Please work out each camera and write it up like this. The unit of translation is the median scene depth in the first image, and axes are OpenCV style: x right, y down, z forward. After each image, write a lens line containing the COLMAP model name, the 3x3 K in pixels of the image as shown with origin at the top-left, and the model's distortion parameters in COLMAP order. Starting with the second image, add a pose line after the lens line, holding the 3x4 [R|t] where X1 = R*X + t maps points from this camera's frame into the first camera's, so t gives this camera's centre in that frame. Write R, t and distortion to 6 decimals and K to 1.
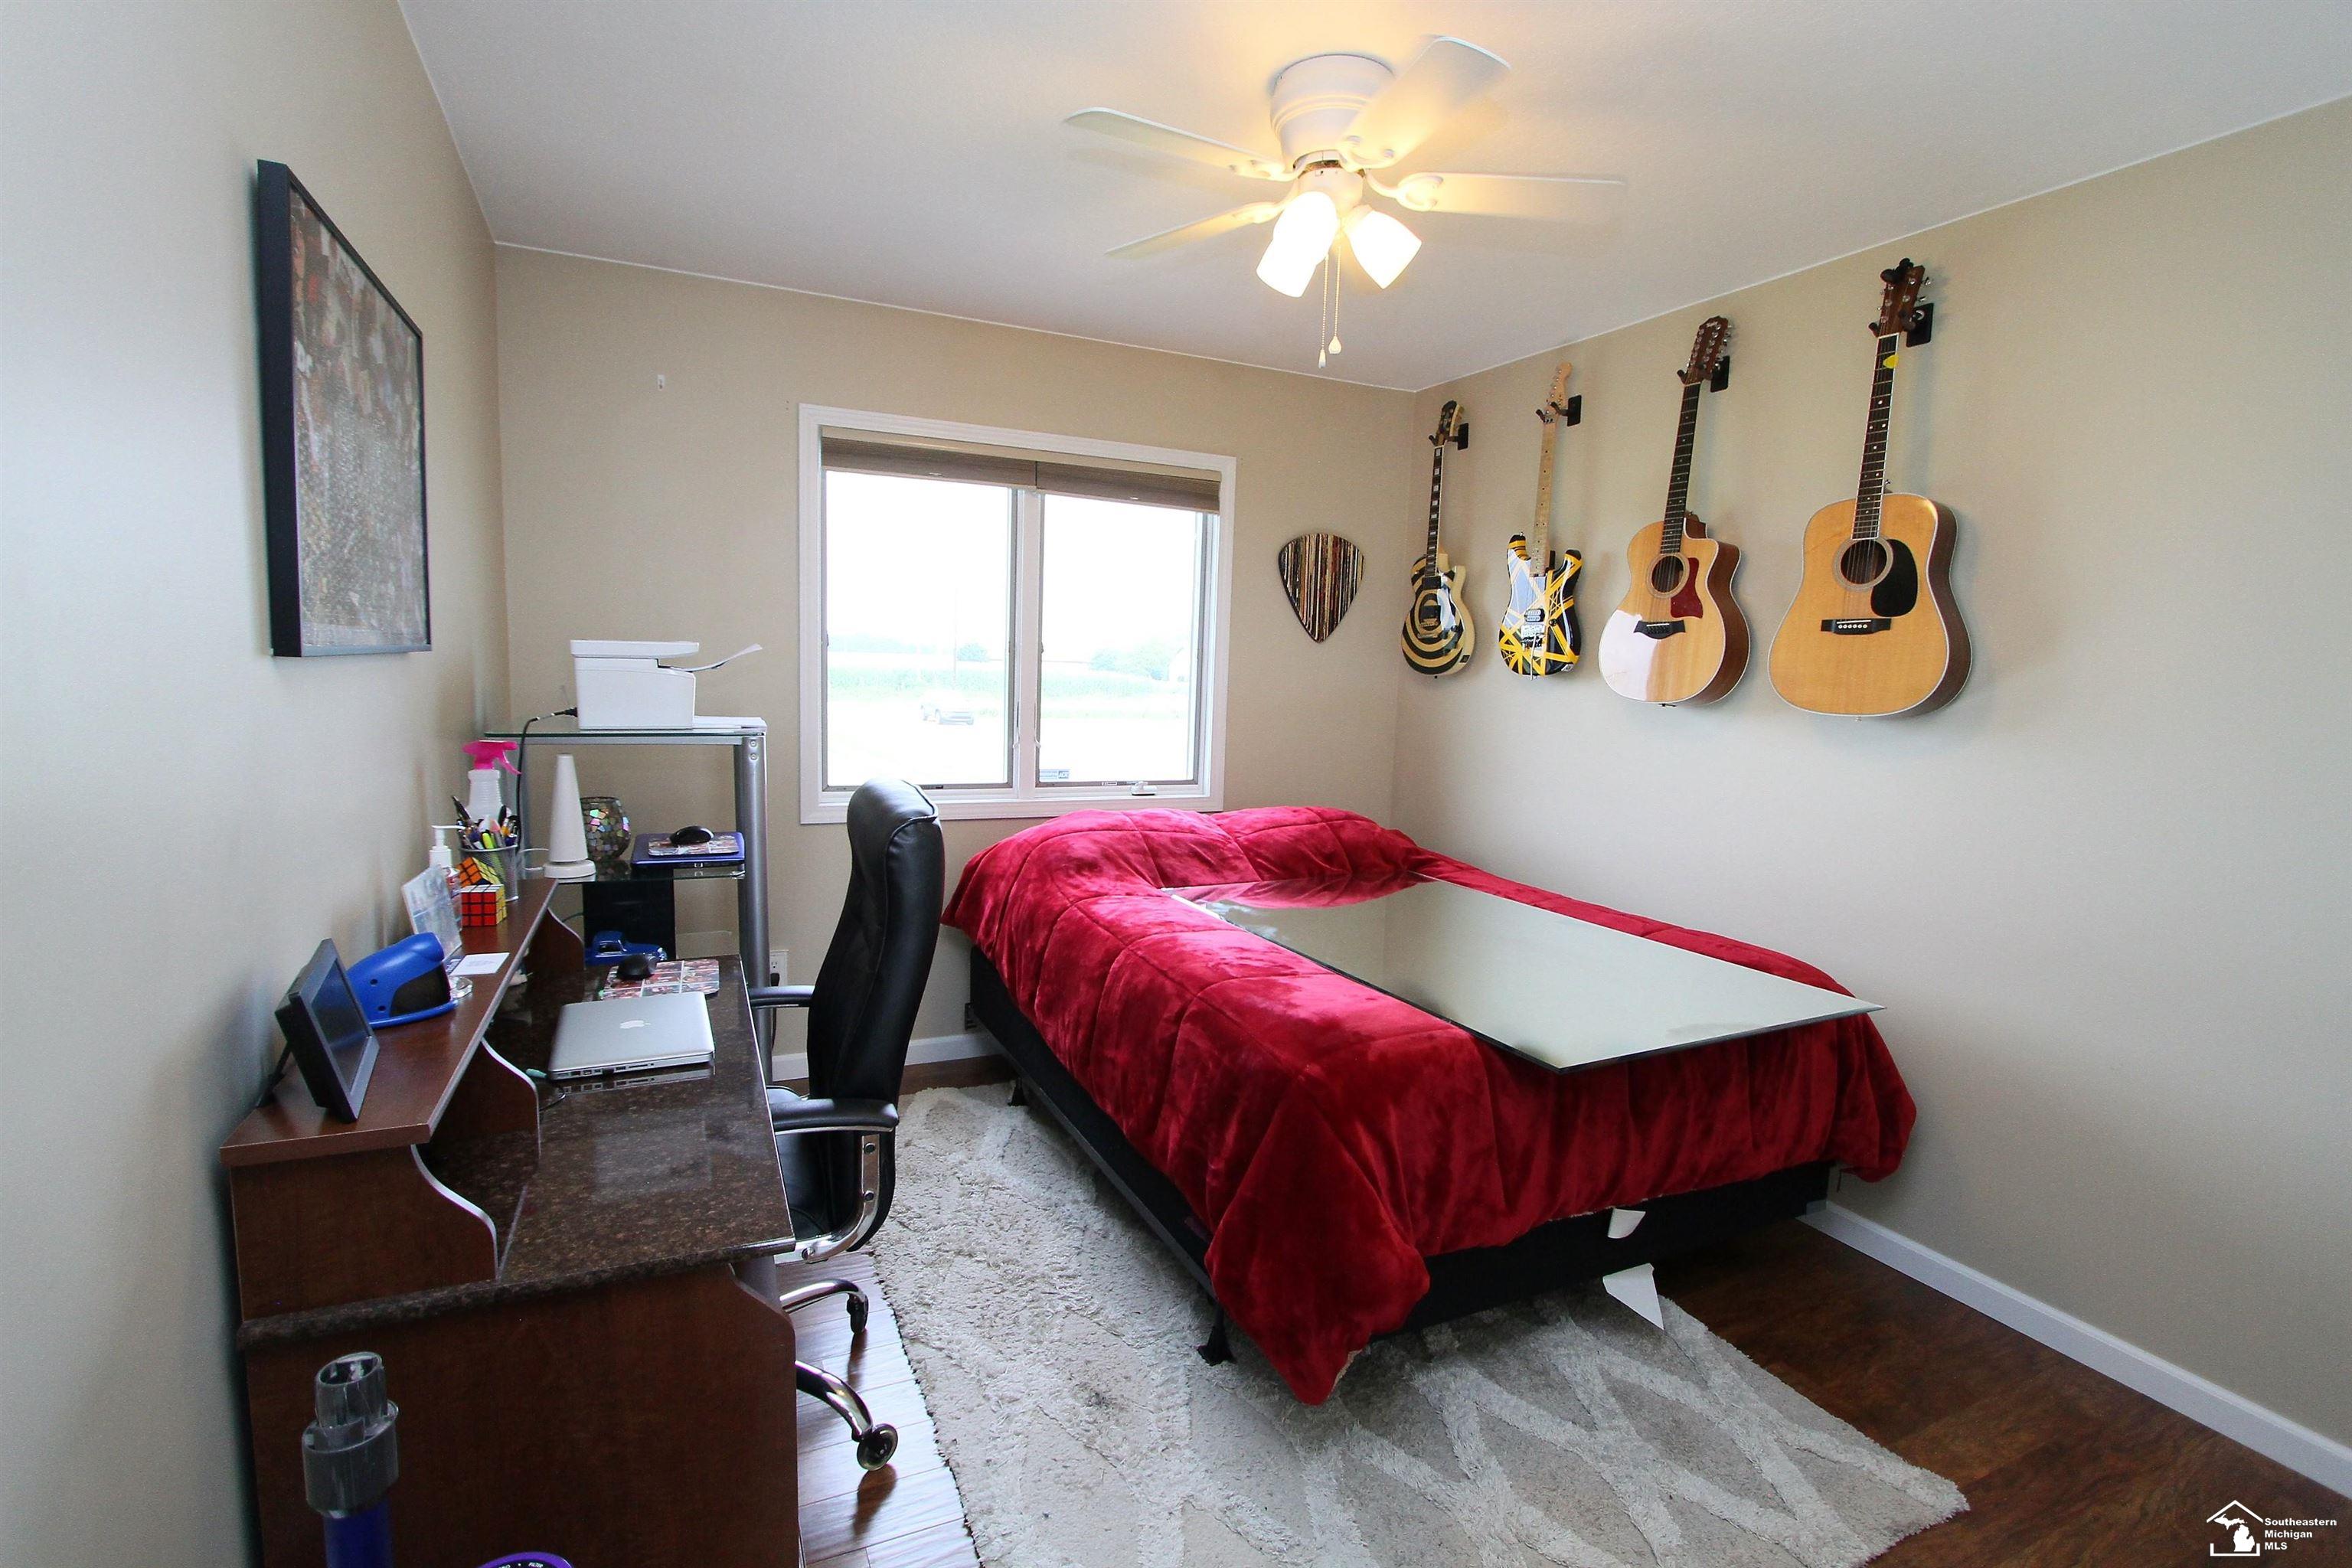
lens RADIAL K [[1073.6, 0, 1178.0], [0, 1073.6, 786.6], [0, 0, 1]] dist [-0.013342, 0.000387]
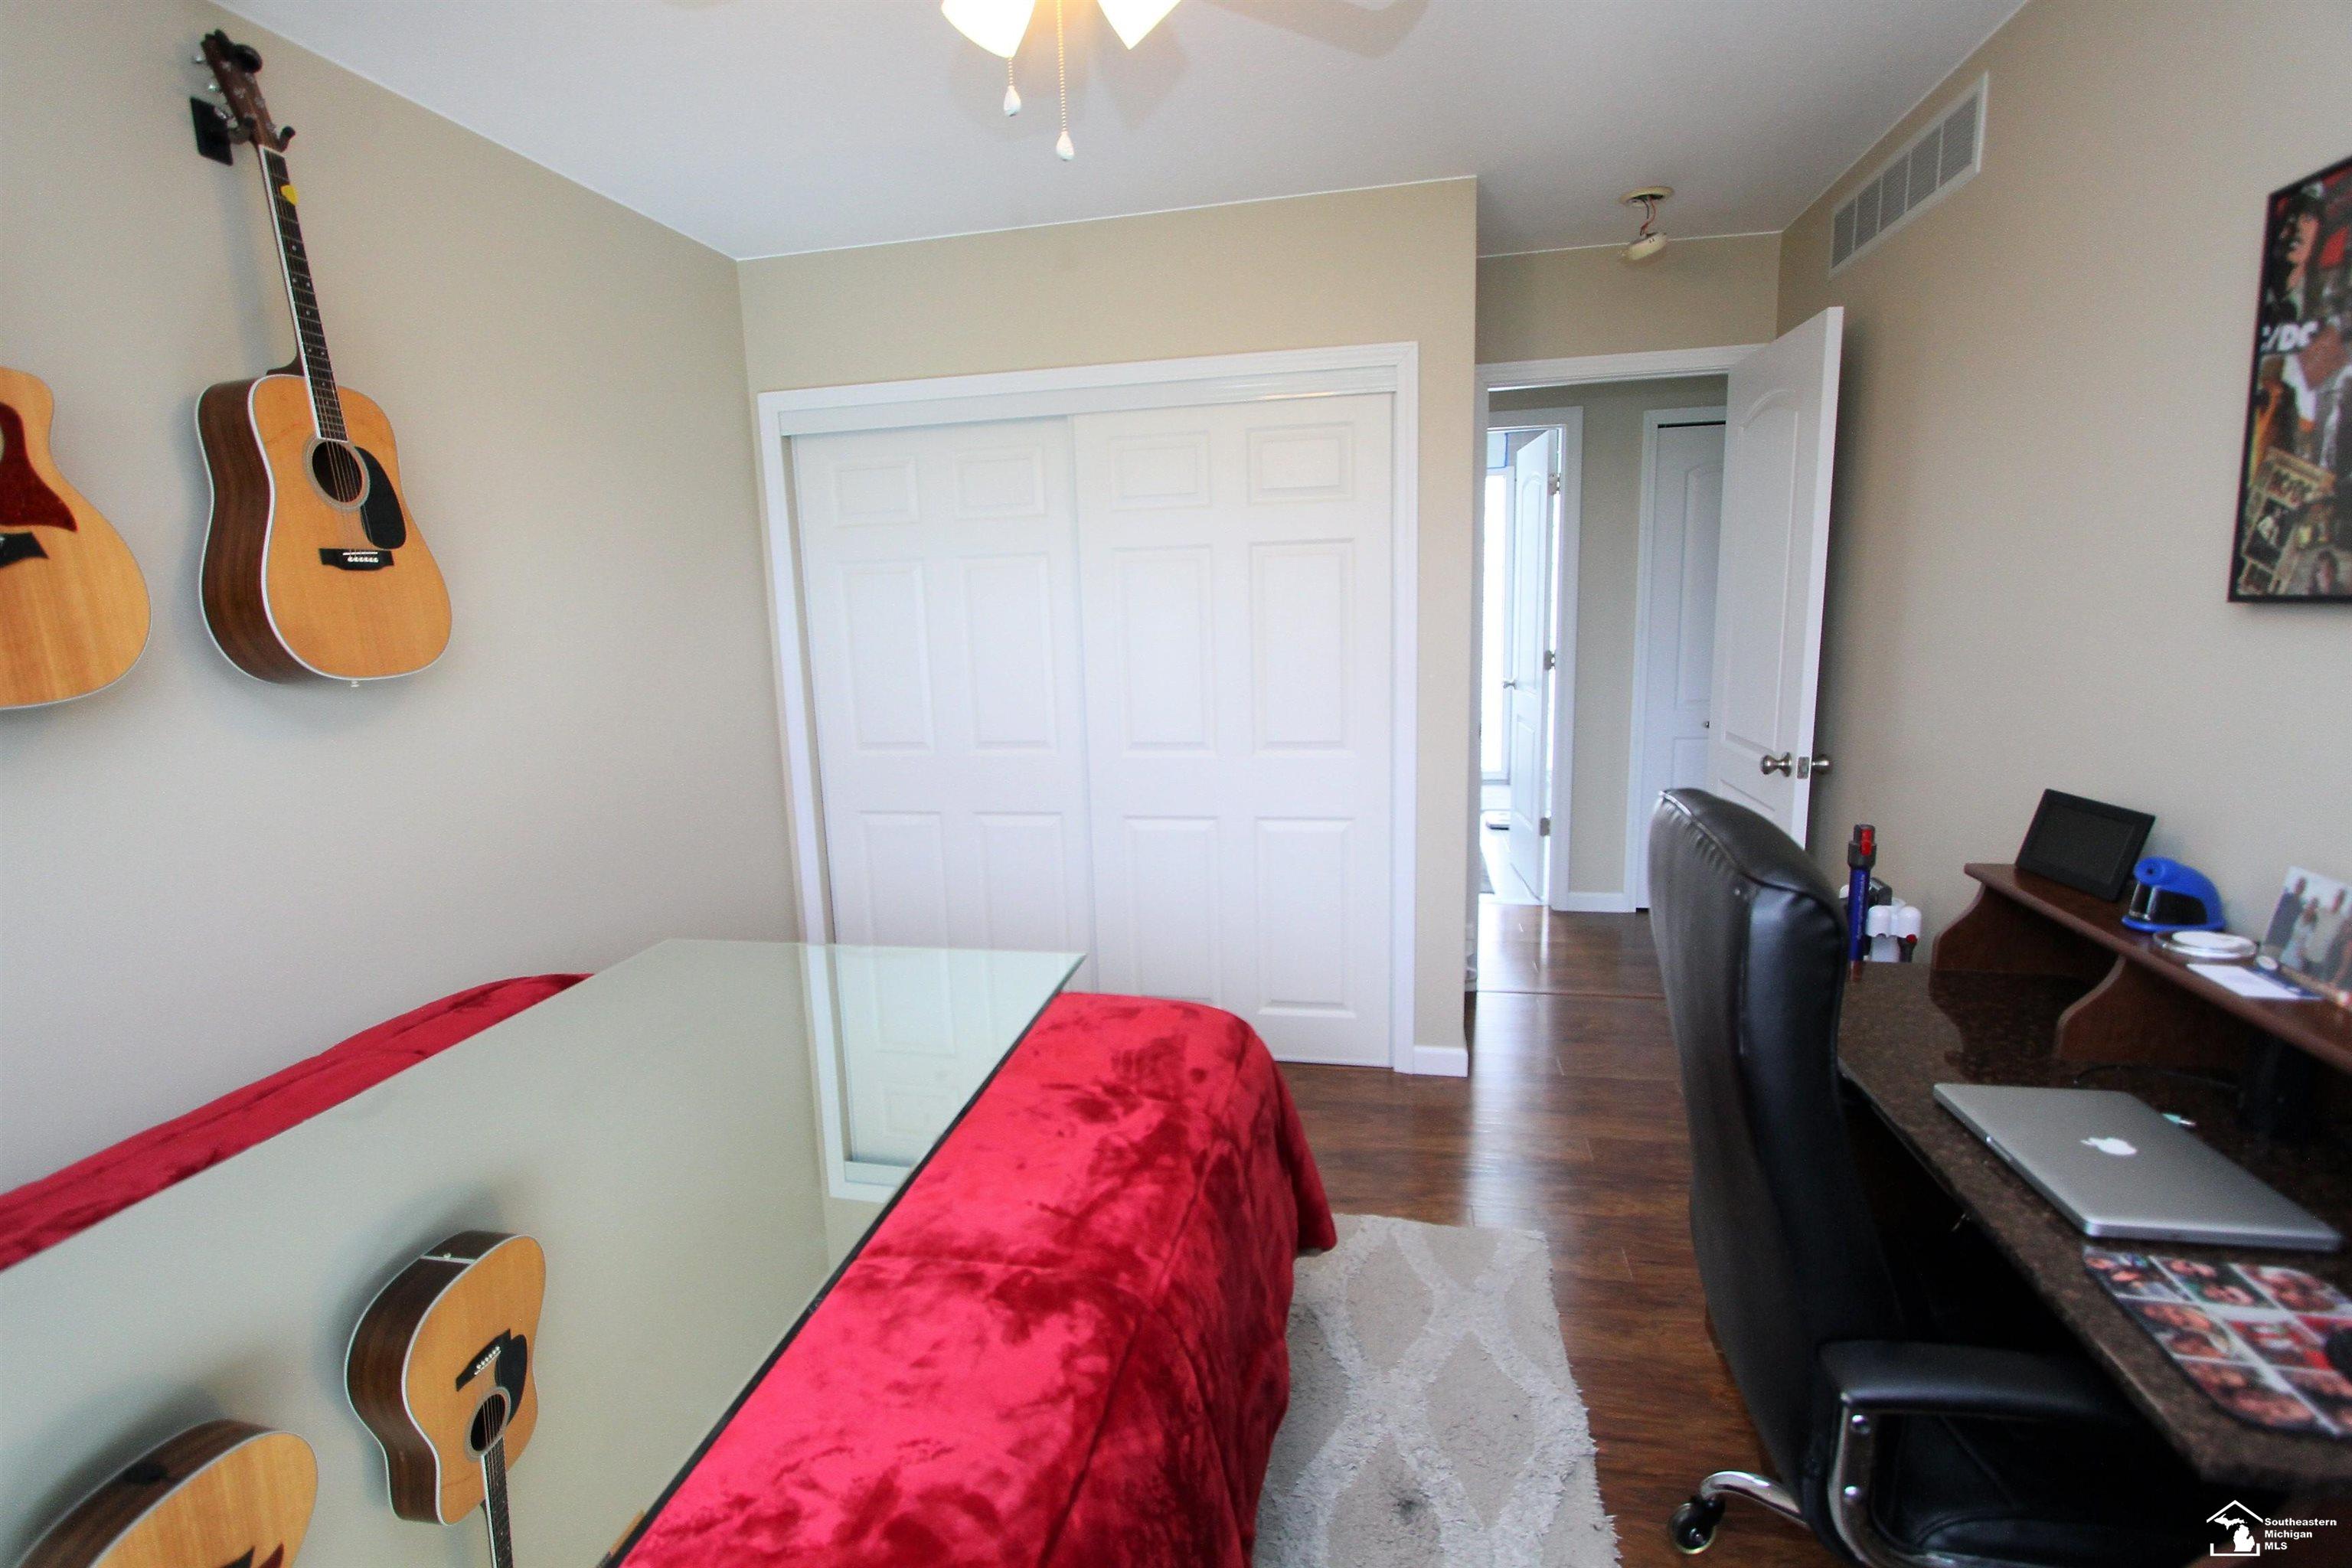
lens RADIAL K [[1073.6, 0, 1182.0], [0, 1073.6, 789.8], [0, 0, 1]] dist [-0.013342, 0.000387]
pose [[-0.801156, -0.112309, 0.587823, -0.288586], [0.073639, 0.956268, 0.283069, -0.167585], [-0.593908, 0.270069, -0.757850, 1.289909]]
